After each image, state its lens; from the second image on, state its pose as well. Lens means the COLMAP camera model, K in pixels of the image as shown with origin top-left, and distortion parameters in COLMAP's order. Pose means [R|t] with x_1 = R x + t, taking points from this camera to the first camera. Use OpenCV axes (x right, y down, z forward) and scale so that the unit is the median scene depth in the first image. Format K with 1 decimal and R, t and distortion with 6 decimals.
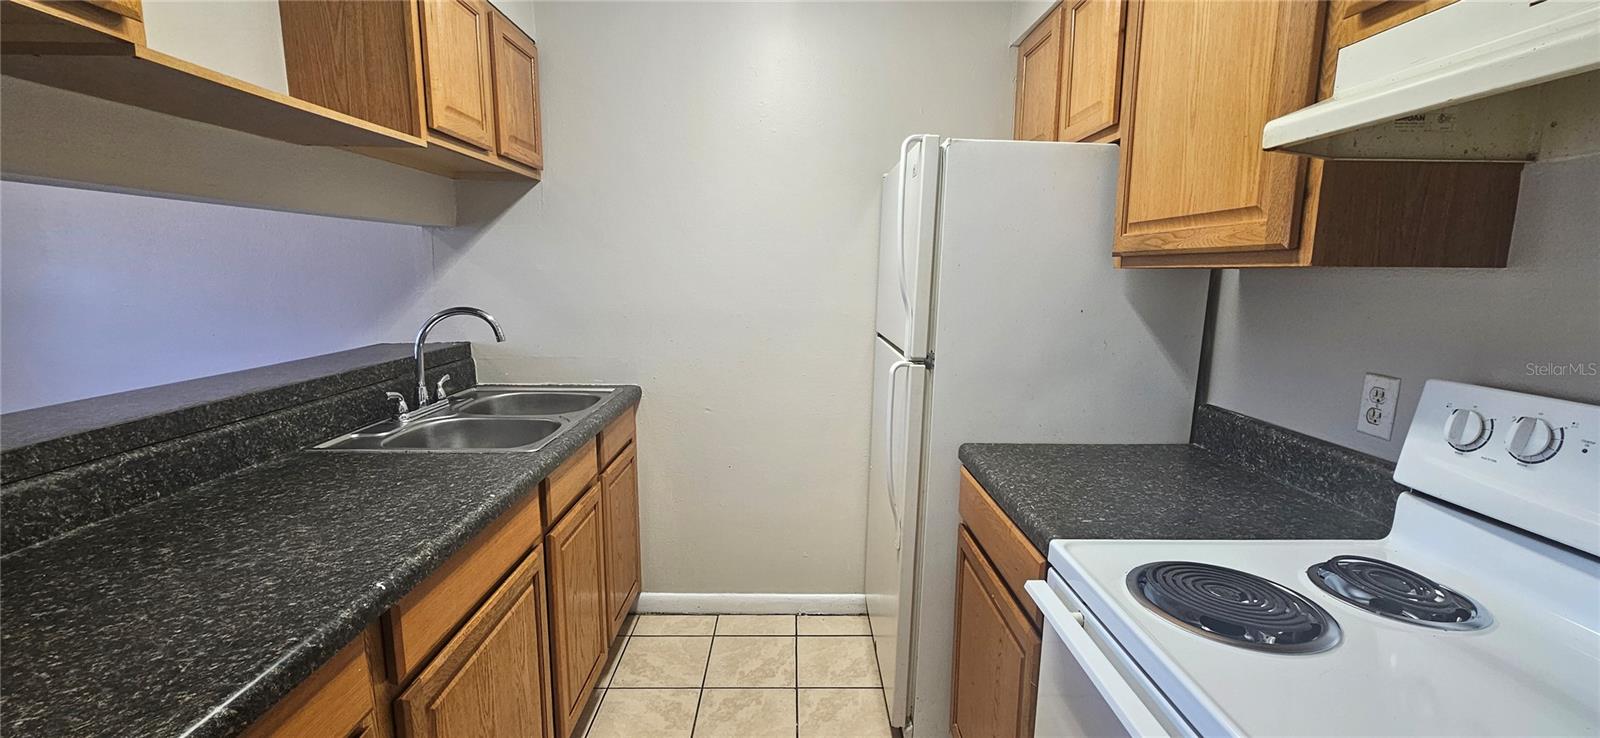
lens RADIAL K [[679.0, 0, 800.0], [0, 679.0, 369.0], [0, 0, 1]] dist [-0.000250, -0.000052]
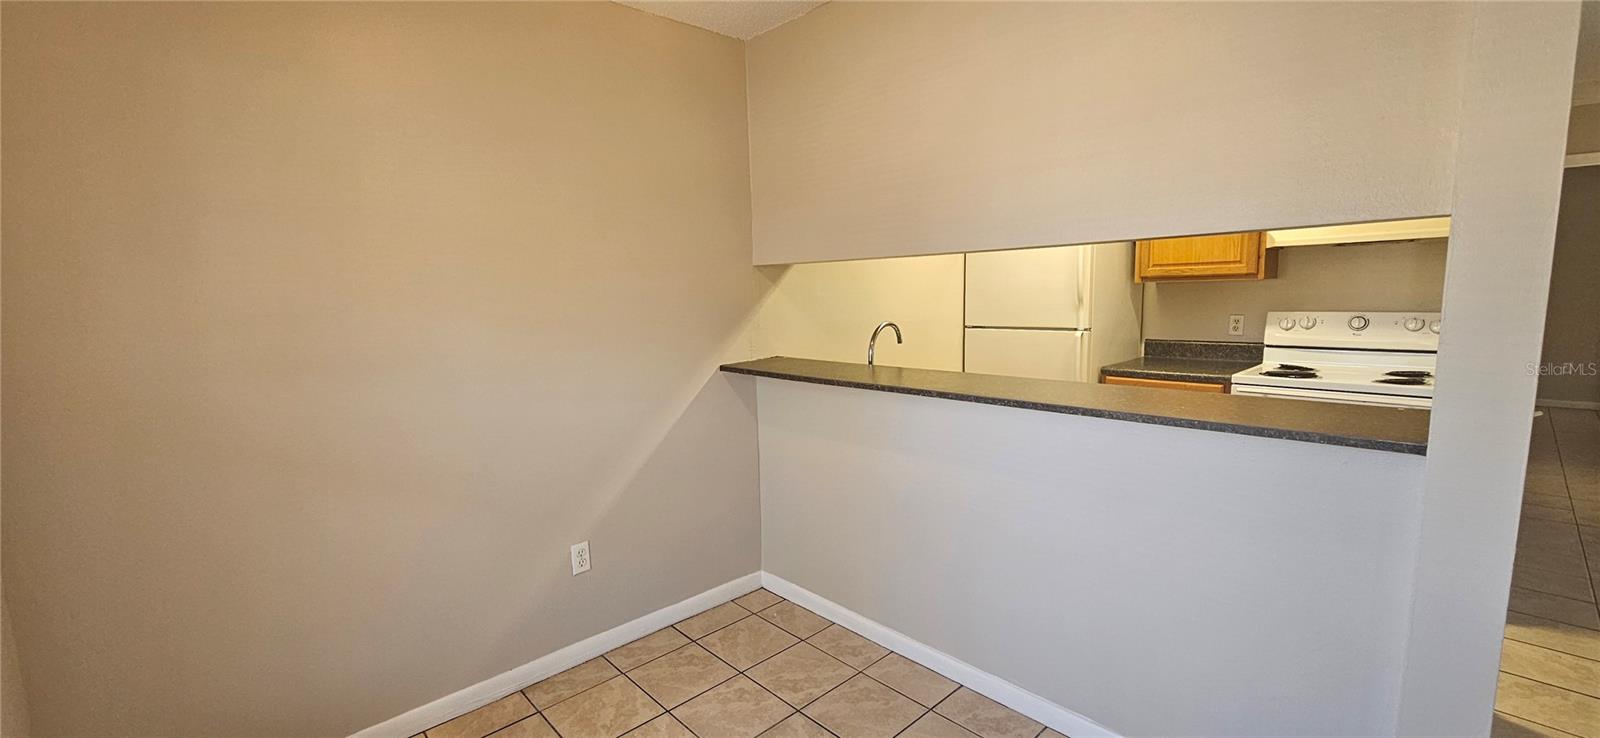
lens RADIAL K [[647.7, 0, 800.0], [0, 647.7, 369.0], [0, 0, 1]] dist [0.000181, 0.000023]
pose [[0.737401, -0.109584, 0.666507, -2.864026], [0.133627, 0.990917, 0.015082, -0.062110], [-0.662106, 0.077941, 0.745346, 0.163680]]
